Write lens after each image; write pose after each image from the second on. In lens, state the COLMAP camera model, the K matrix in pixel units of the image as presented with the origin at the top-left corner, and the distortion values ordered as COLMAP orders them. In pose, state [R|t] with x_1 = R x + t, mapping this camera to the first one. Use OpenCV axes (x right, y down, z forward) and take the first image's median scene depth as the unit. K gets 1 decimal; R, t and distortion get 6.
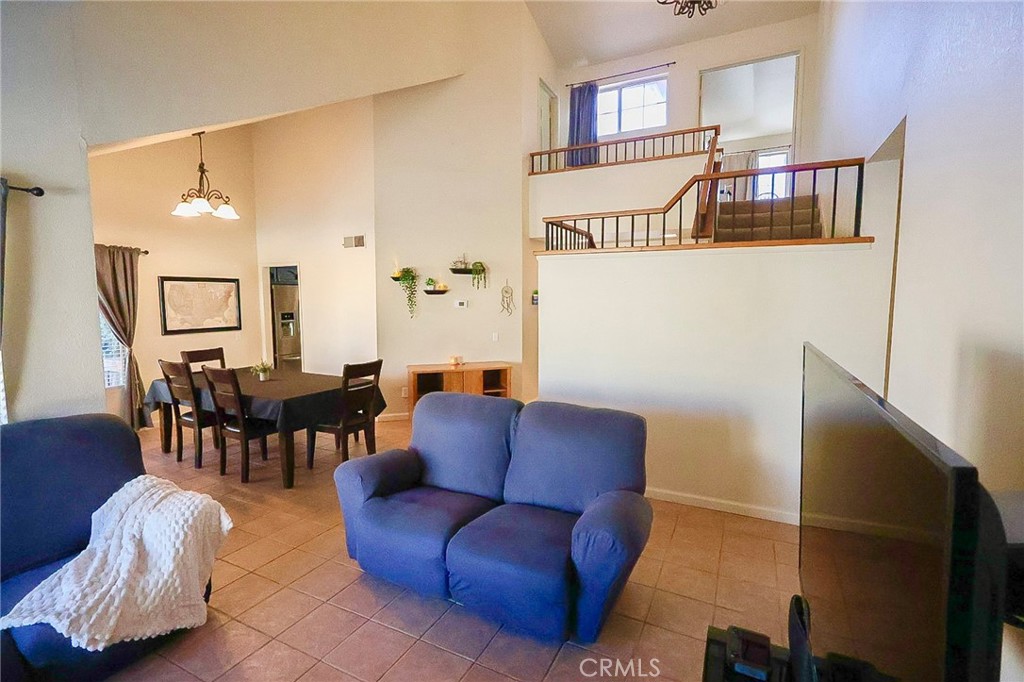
lens RADIAL K [[481.9, 0, 511.9], [0, 481.9, 338.3], [0, 0, 1]] dist [-0.000927, -0.000080]
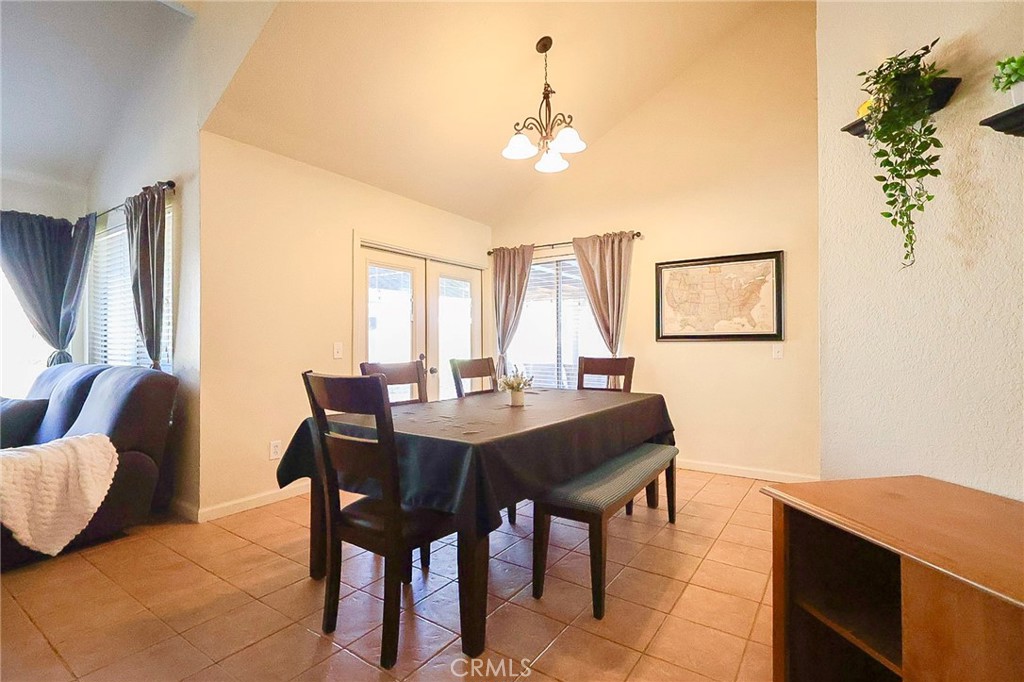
lens RADIAL K [[481.9, 0, 513.1], [0, 481.9, 341.2], [0, 0, 1]] dist [-0.000927, -0.000080]
pose [[-0.130384, -0.000494, -0.991463, 0.046518], [-0.085357, 0.996293, 0.010728, 0.004751], [0.987782, 0.086027, -0.129943, 0.841059]]
